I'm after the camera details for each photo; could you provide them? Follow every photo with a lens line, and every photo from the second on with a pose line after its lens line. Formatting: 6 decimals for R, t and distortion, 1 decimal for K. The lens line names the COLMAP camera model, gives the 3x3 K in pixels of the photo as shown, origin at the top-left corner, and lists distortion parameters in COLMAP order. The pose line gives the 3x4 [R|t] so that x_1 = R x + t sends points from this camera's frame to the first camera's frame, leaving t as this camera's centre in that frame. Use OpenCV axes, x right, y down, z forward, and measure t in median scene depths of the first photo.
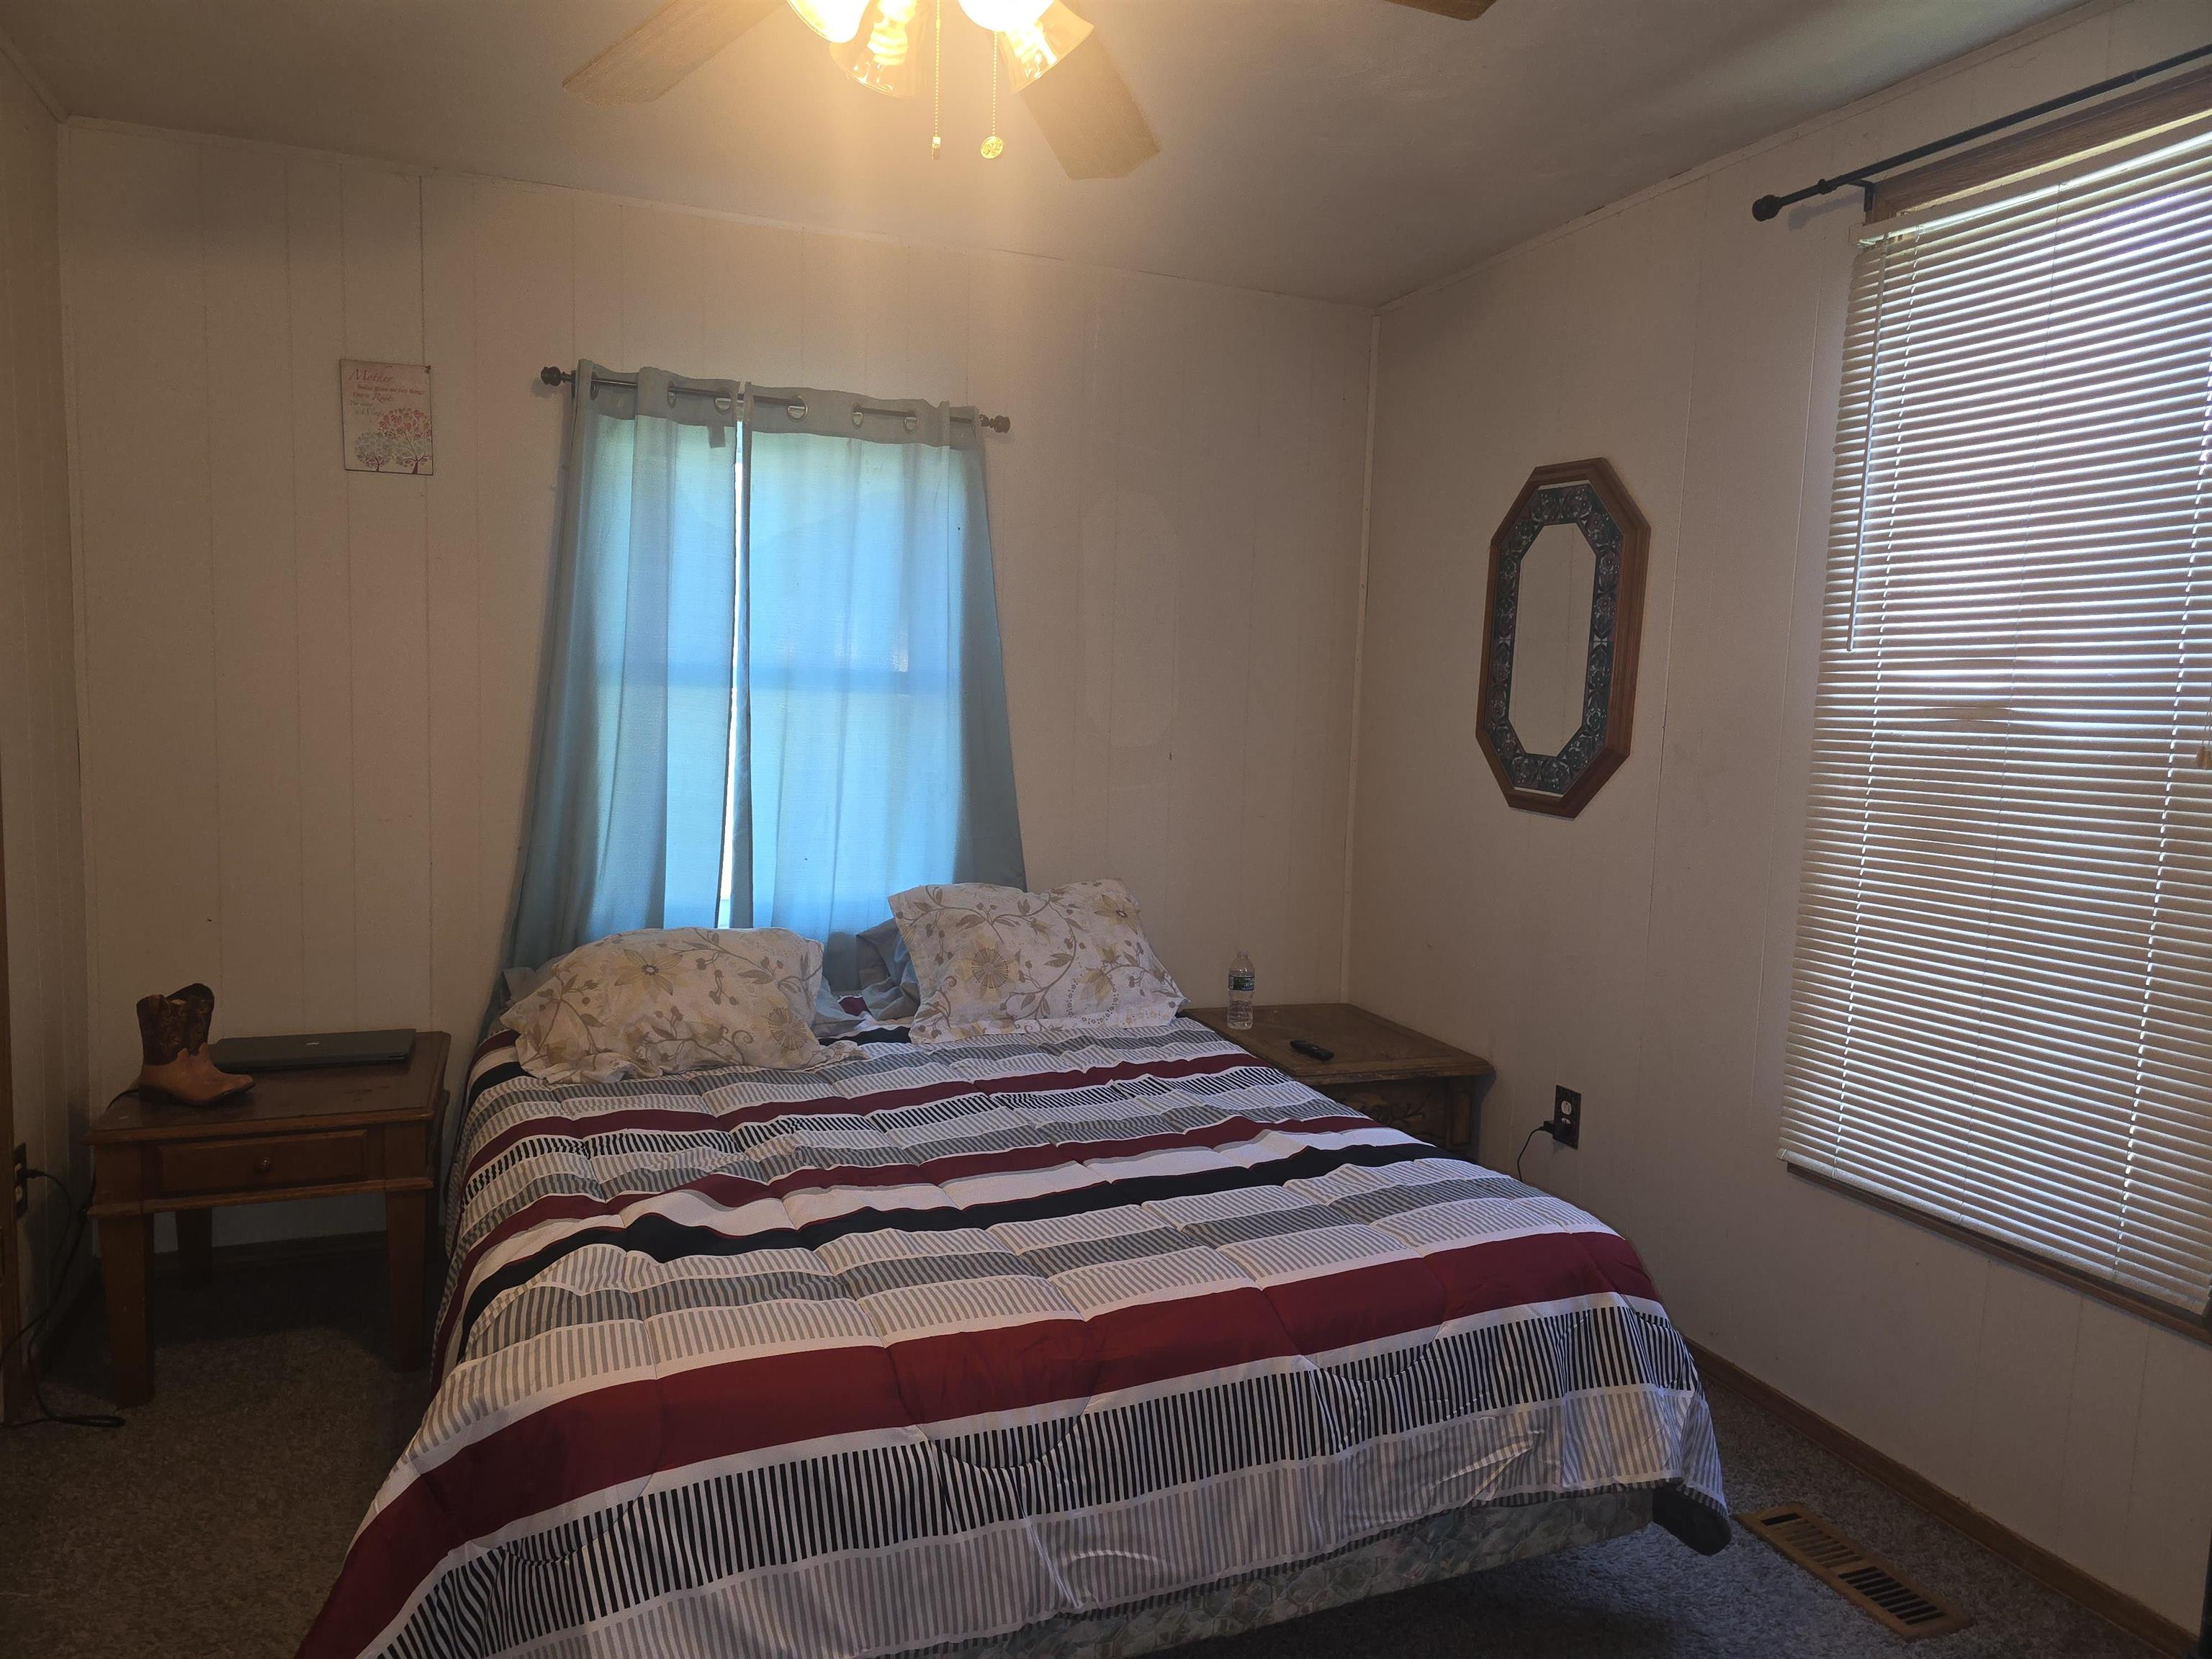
lens RADIAL K [[1476.8, 0, 1106.0], [0, 1476.8, 829.5], [0, 0, 1]] dist [0.057194, -0.046092]
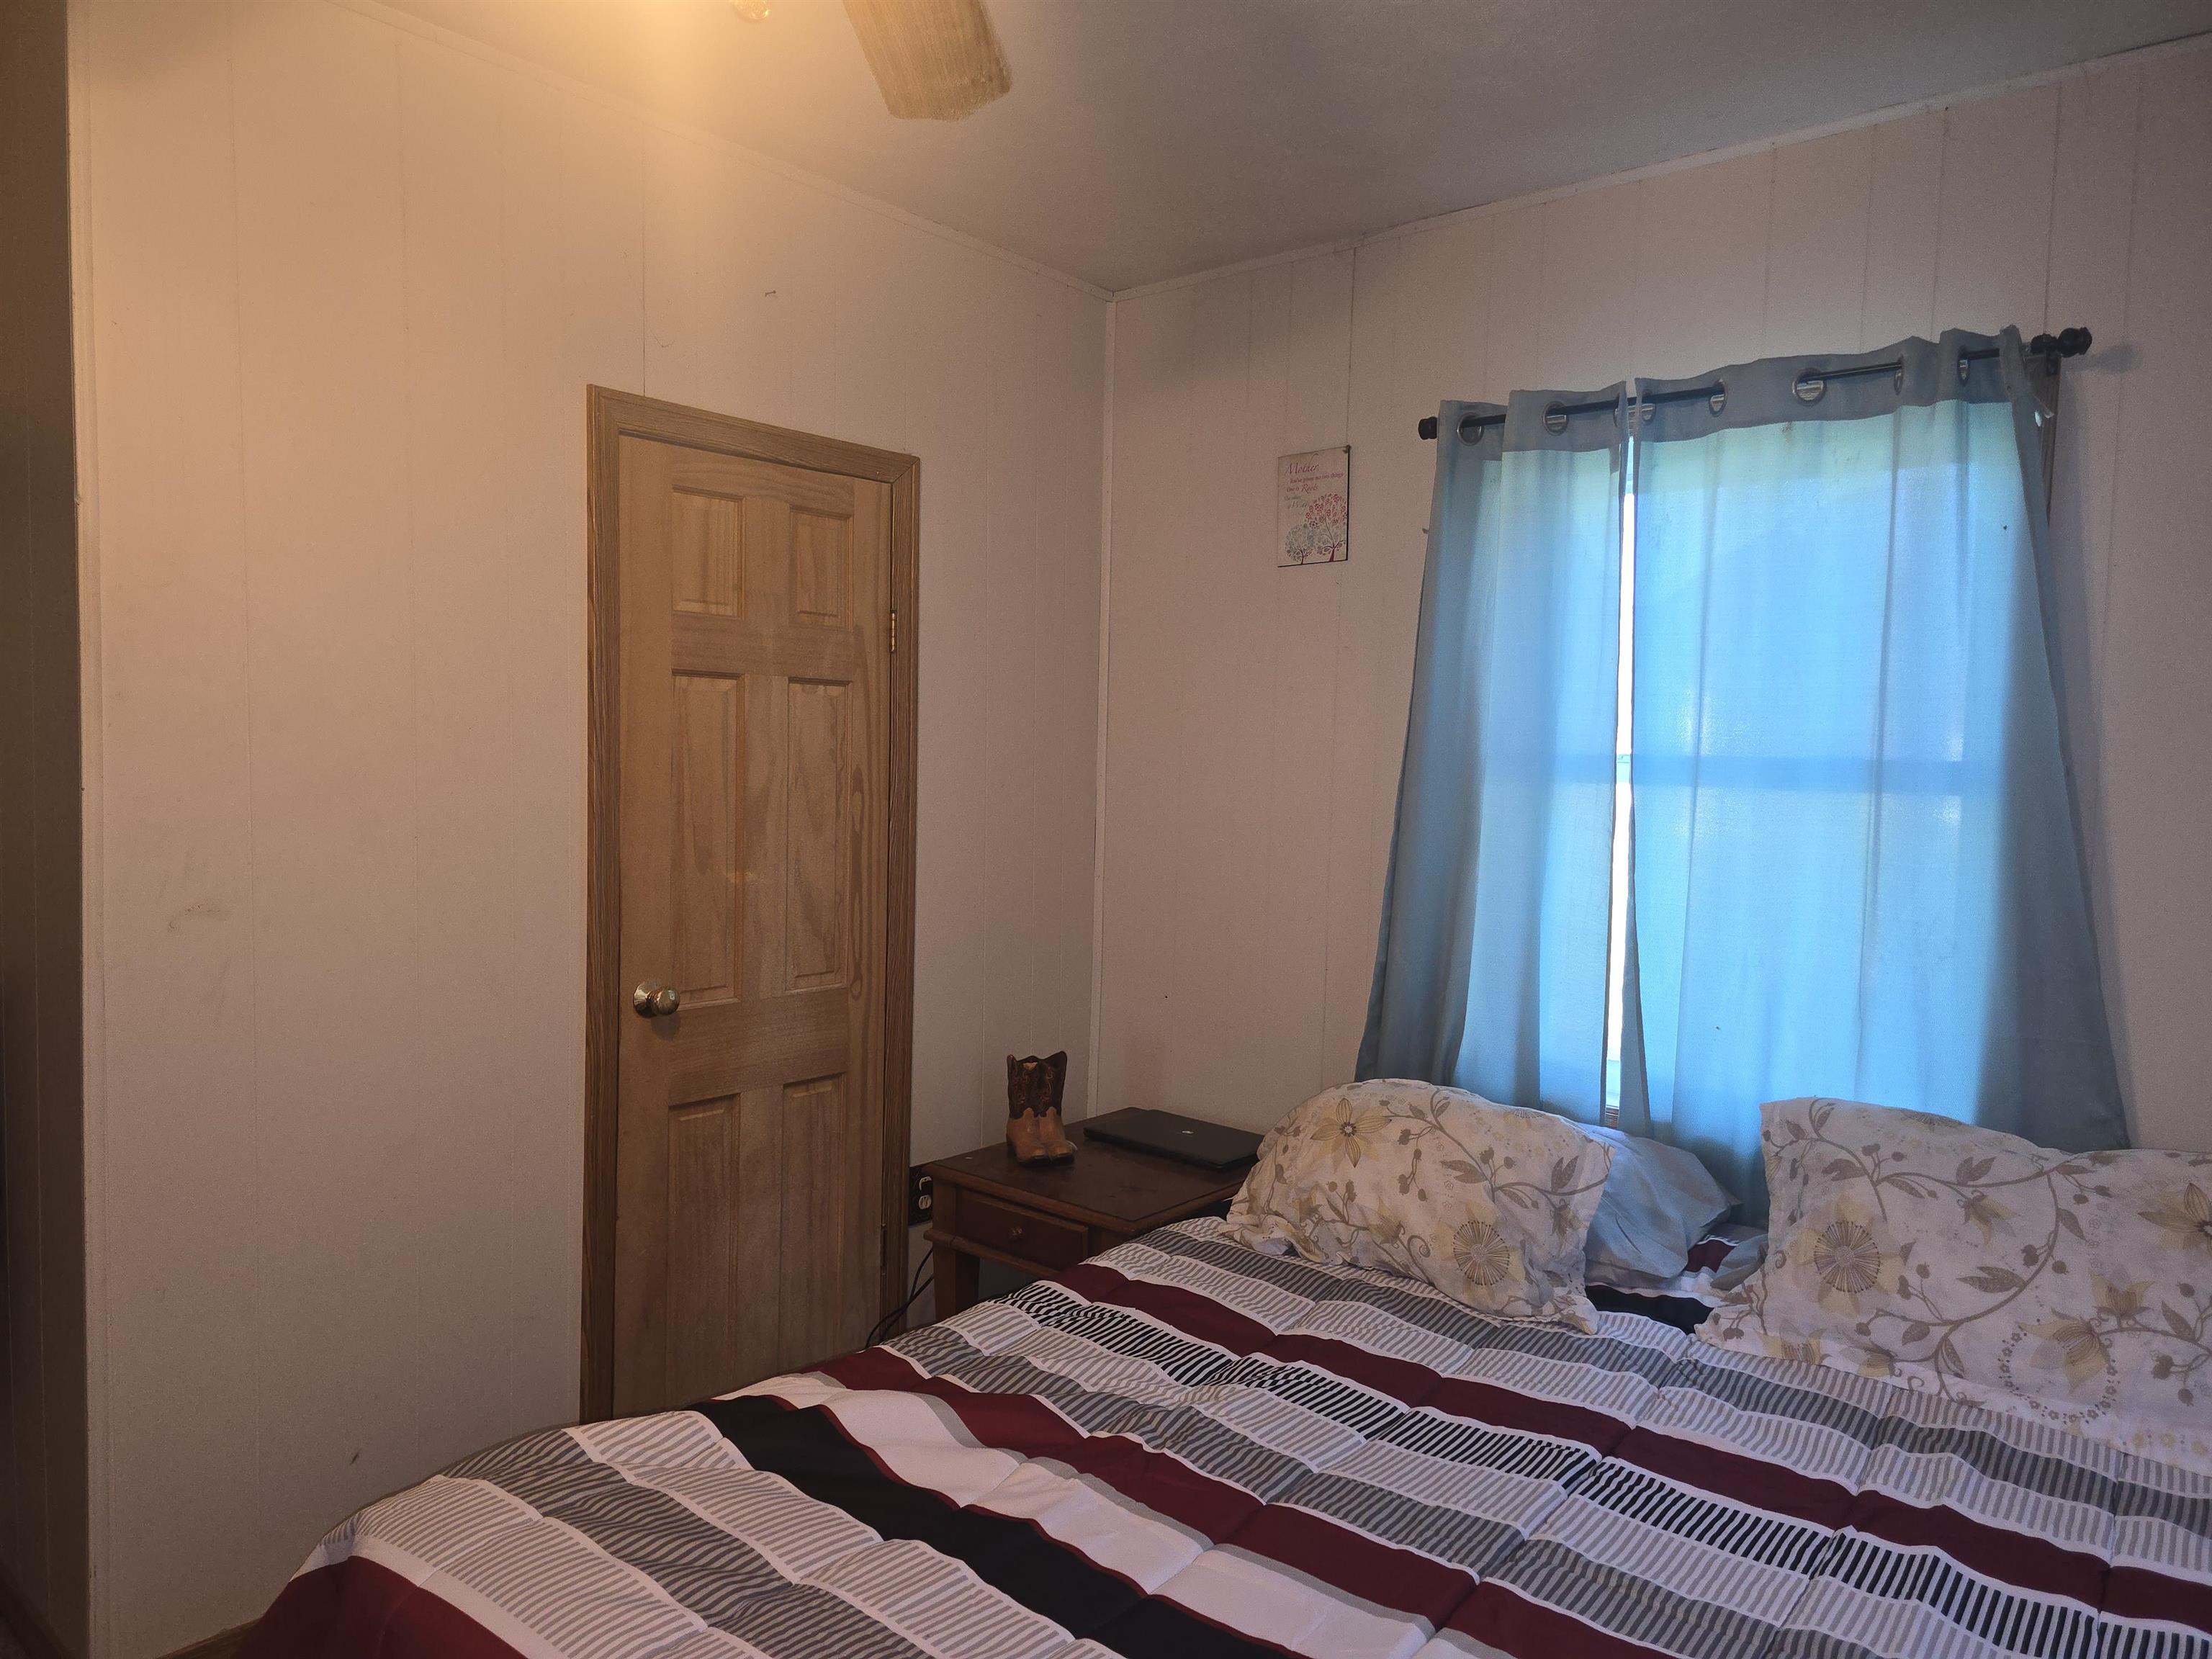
lens RADIAL K [[1476.8, 0, 1106.0], [0, 1476.8, 829.5], [0, 0, 1]] dist [0.057194, -0.046092]
pose [[0.465328, 0.033802, -0.884492, 0.315104], [-0.089689, 0.995928, -0.009124, -0.045914], [0.880582, 0.083575, 0.466465, 0.448341]]
